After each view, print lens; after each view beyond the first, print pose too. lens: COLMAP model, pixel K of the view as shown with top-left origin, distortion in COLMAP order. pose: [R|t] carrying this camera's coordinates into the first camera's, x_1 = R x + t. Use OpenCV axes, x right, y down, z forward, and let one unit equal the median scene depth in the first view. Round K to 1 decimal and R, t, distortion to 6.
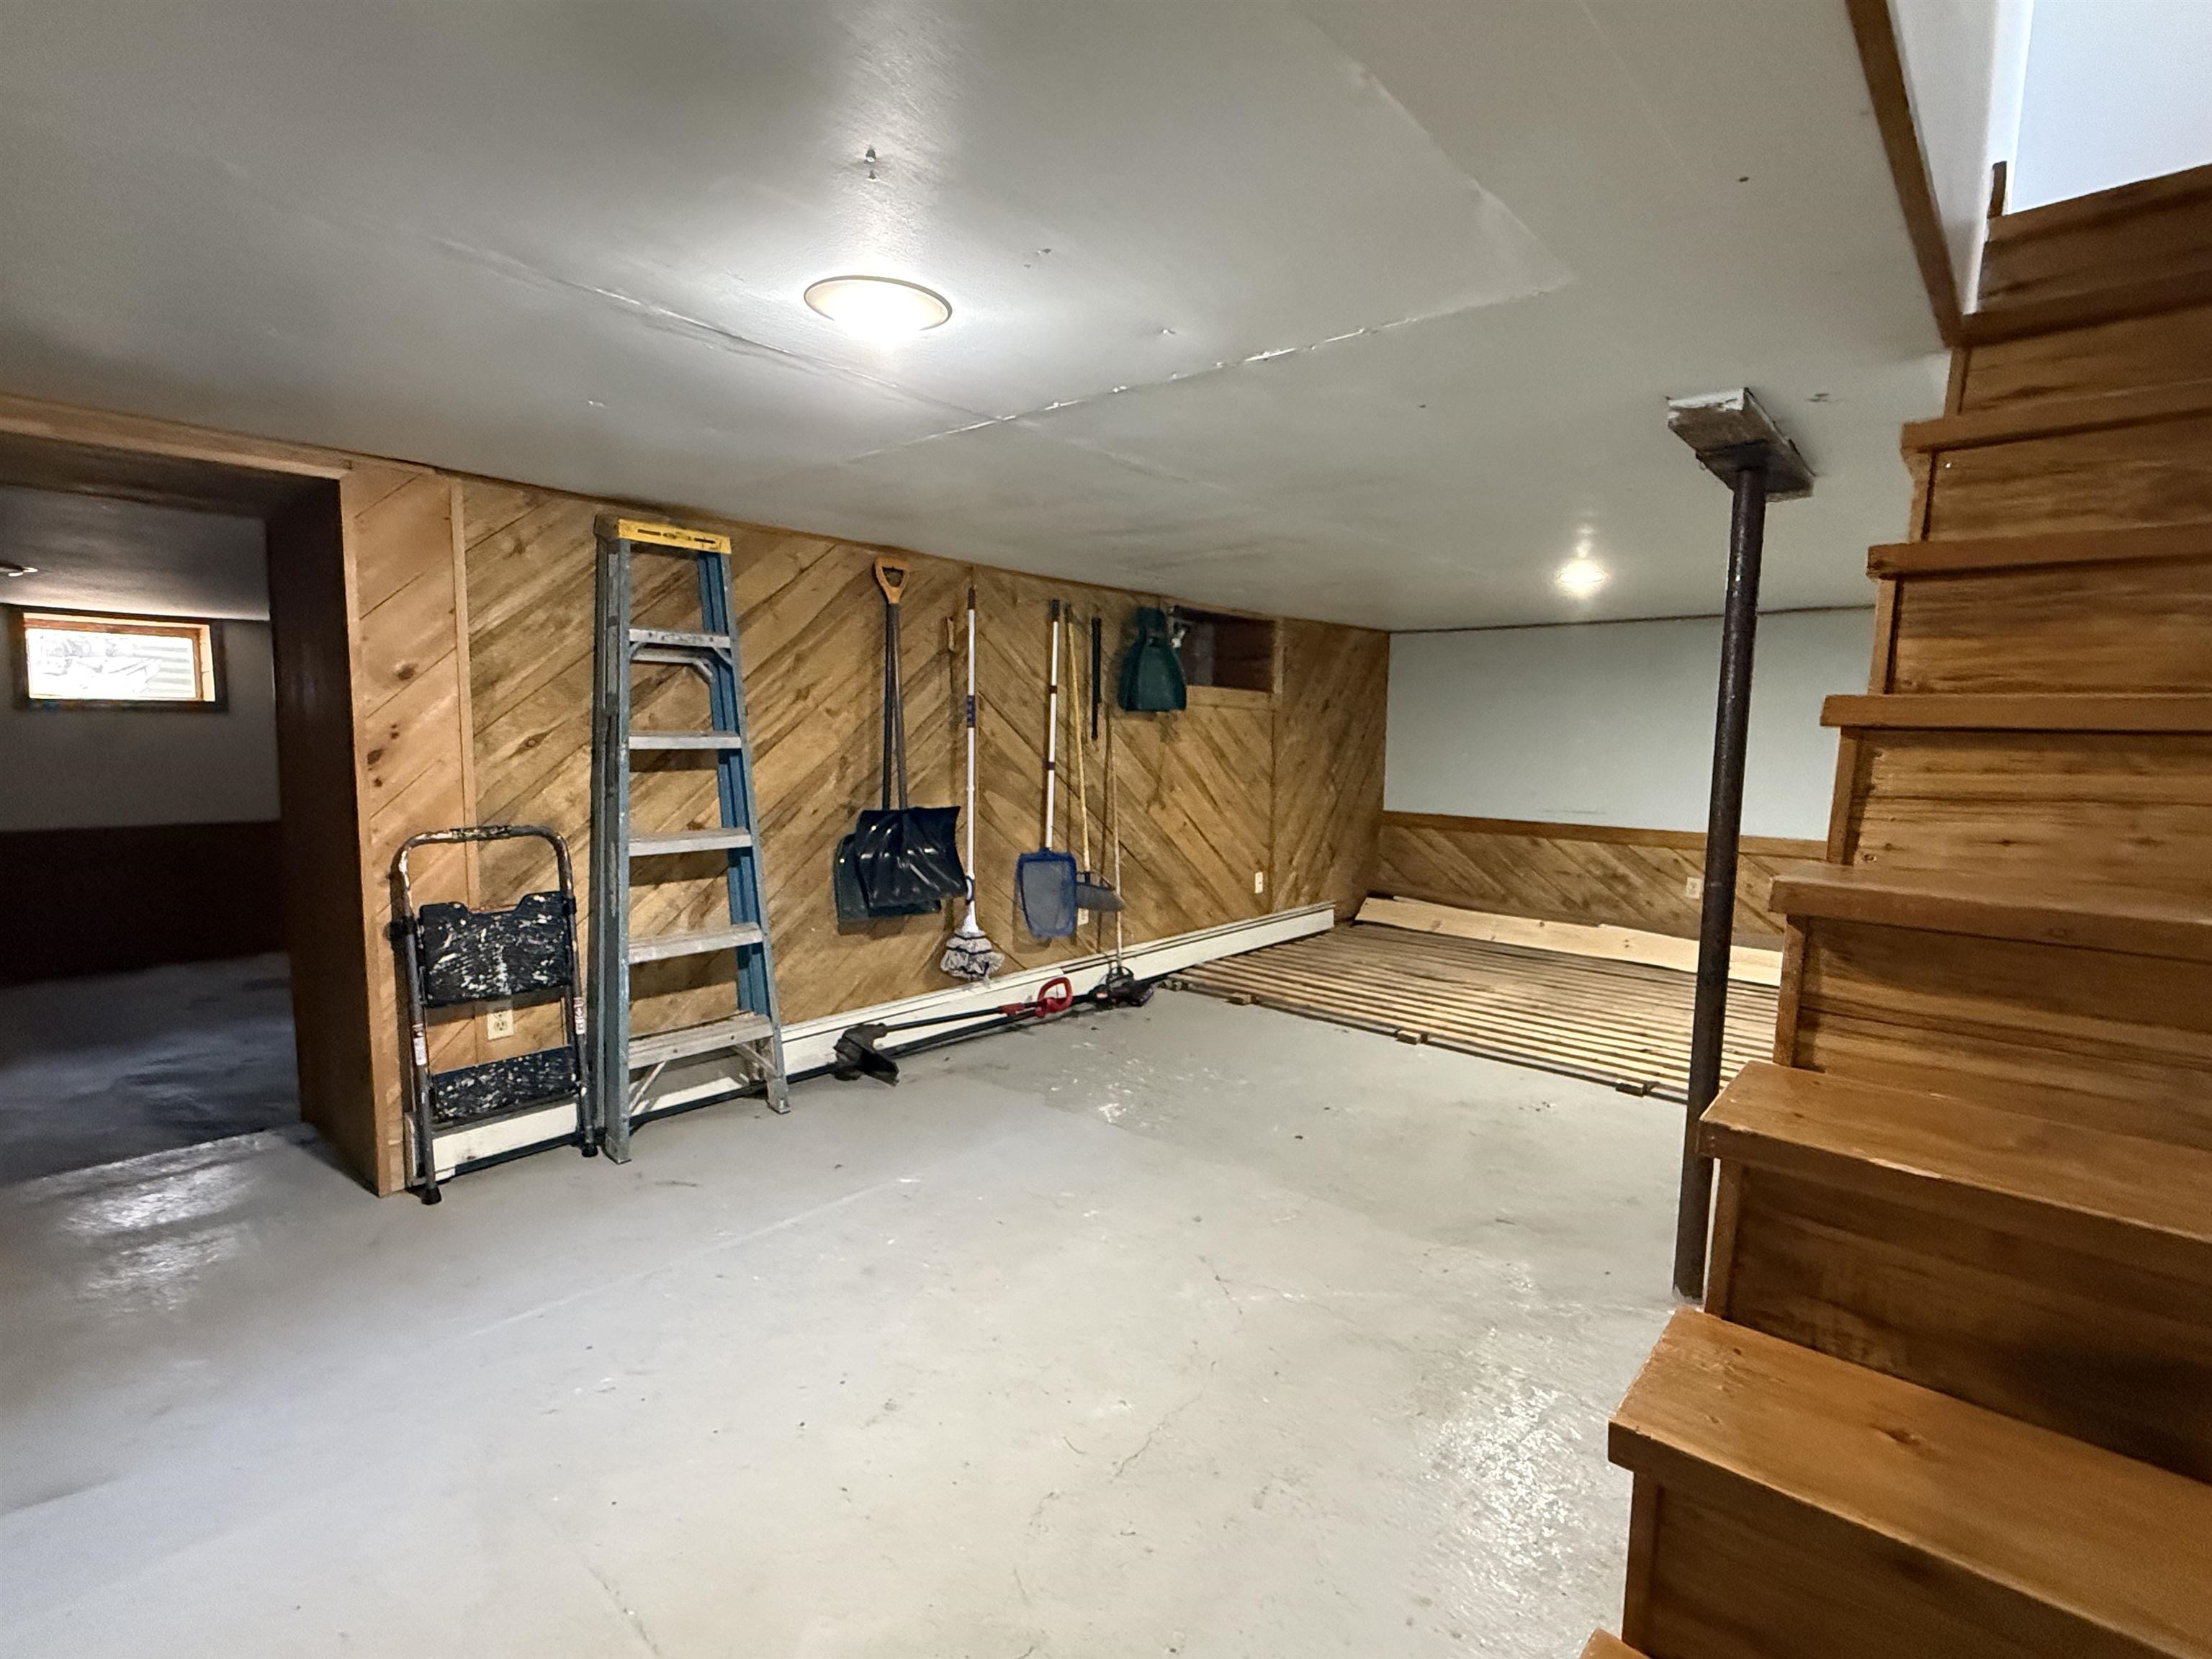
lens RADIAL K [[1060.6, 0, 1098.9], [0, 1060.6, 832.1], [0, 0, 1]] dist [0.001717, 0.000662]
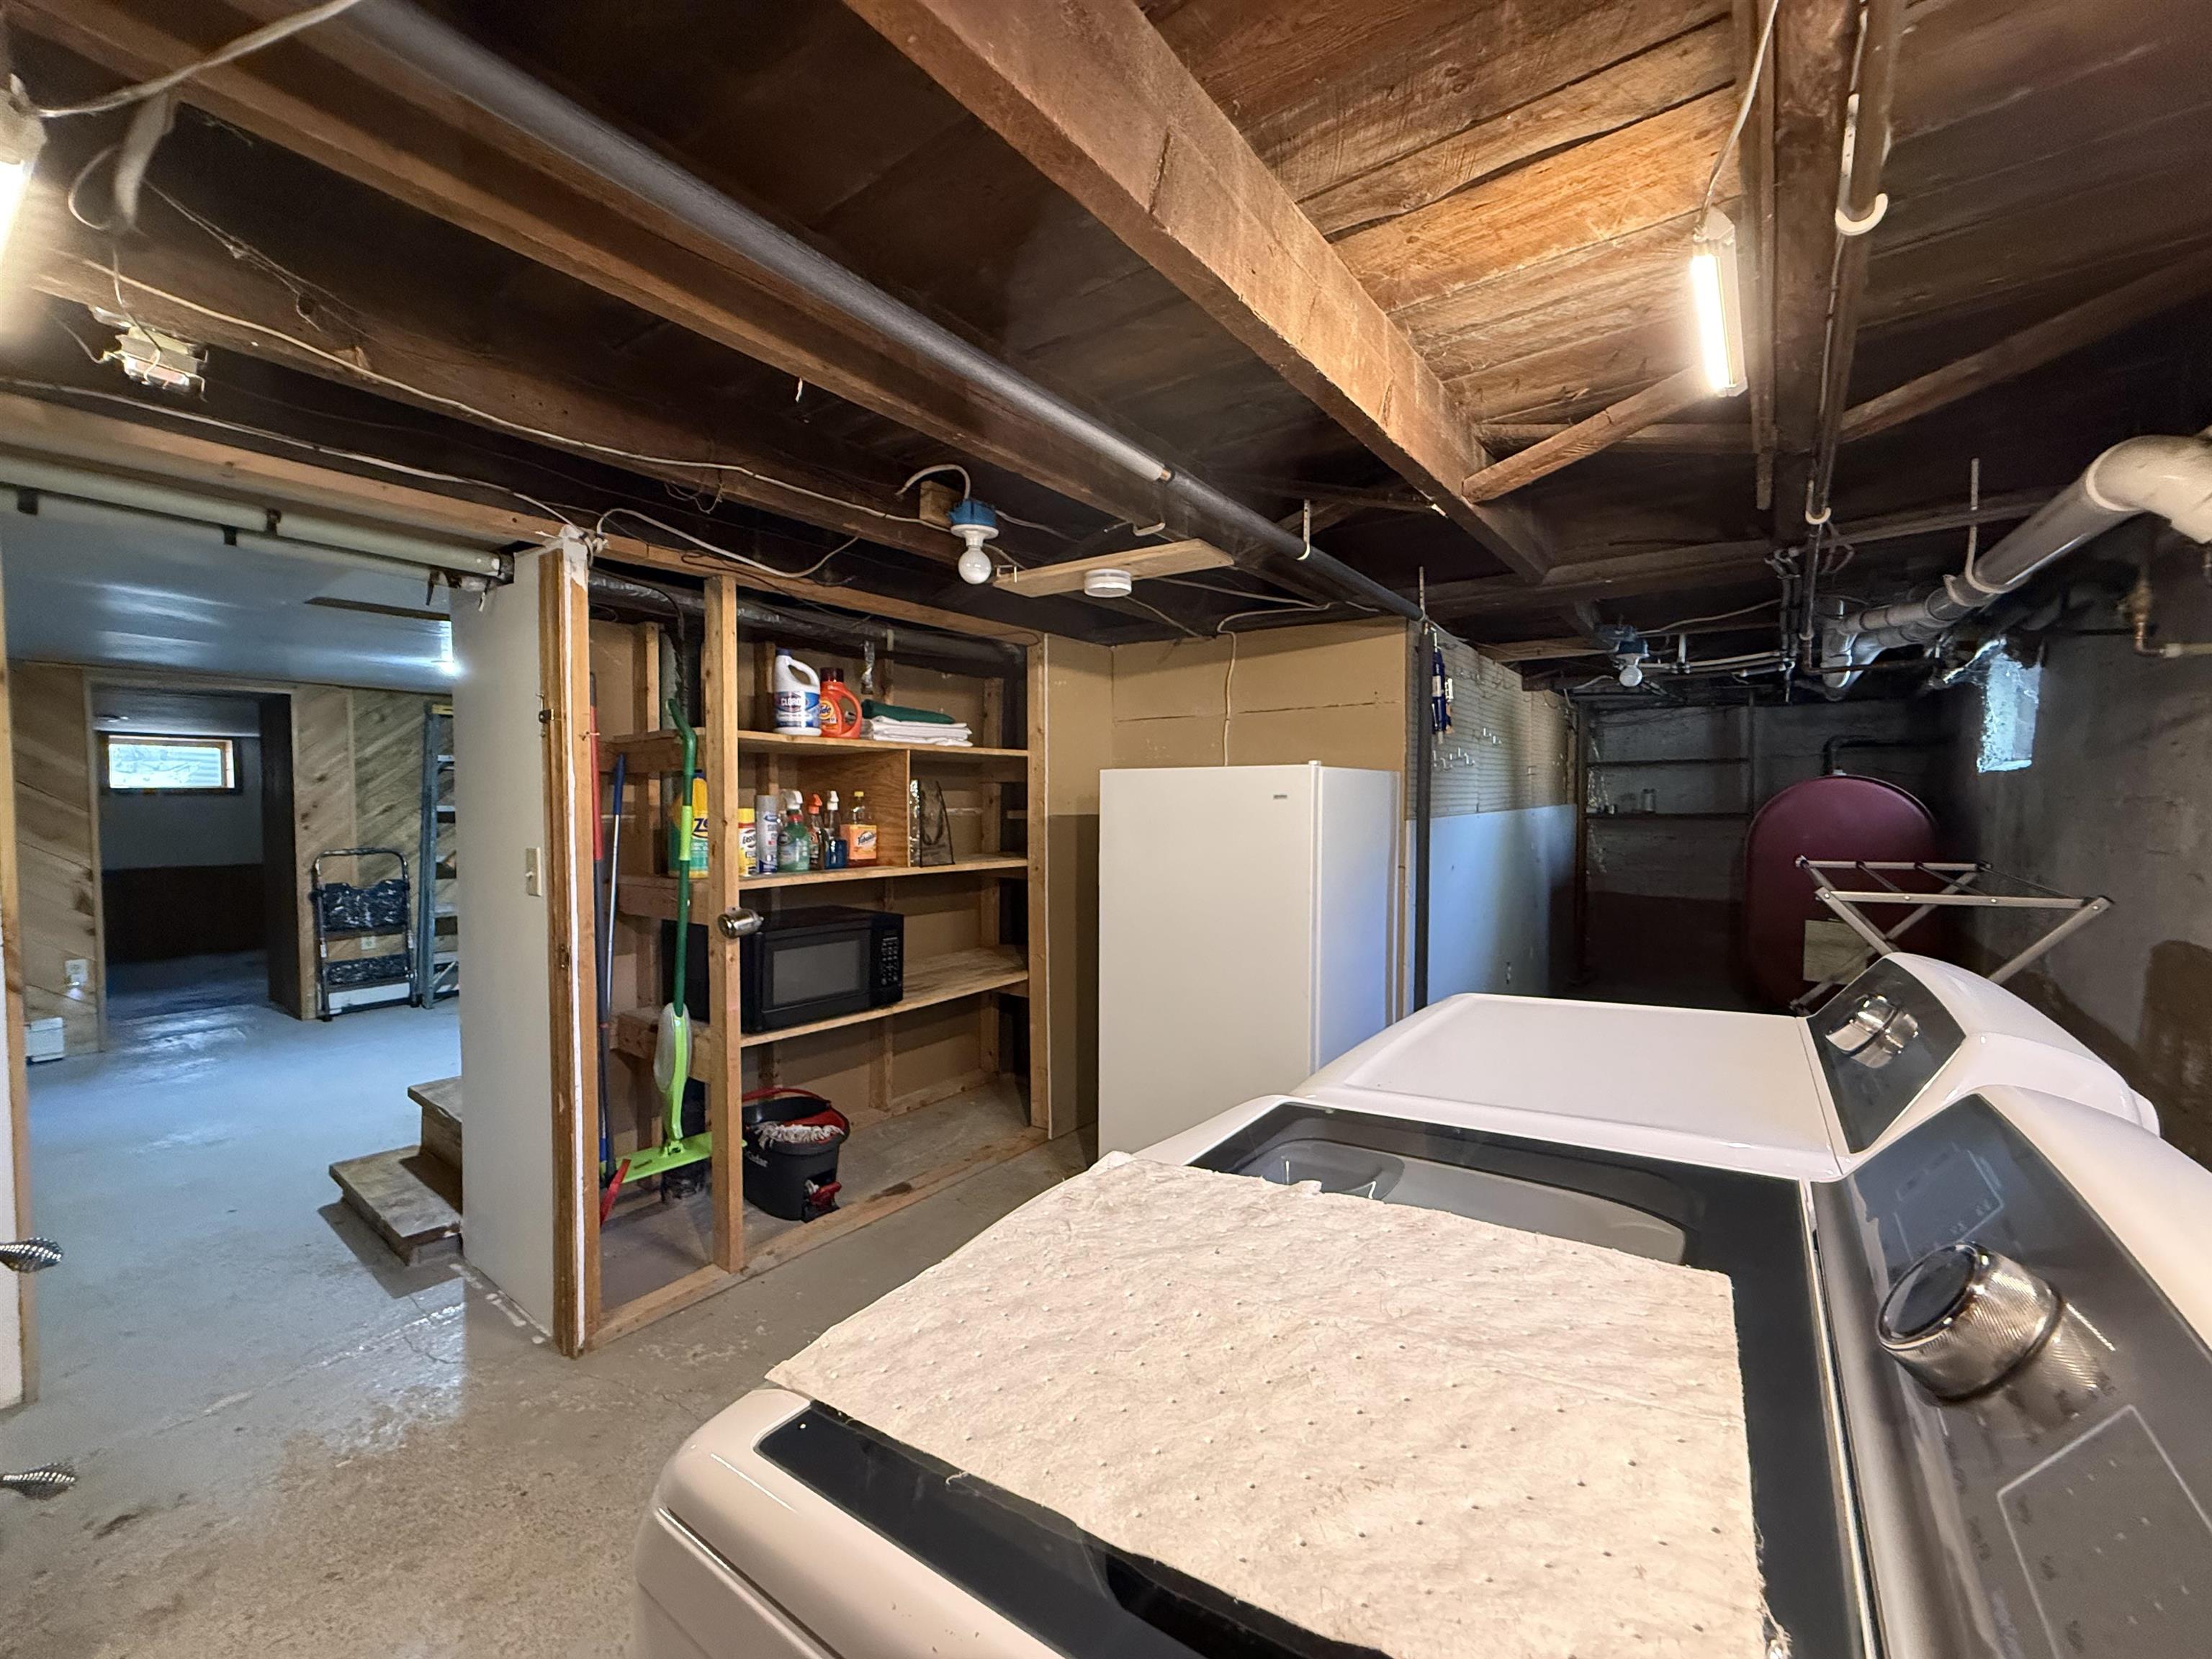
lens RADIAL K [[880.5, 0, 1096.3], [0, 880.5, 836.3], [0, 0, 1]] dist [-0.002540, 0.001047]
pose [[0.996901, -0.012658, 0.077637, 0.752945], [0.016803, 0.998455, -0.052970, 0.088301], [-0.076847, 0.054110, 0.995574, -0.870315]]
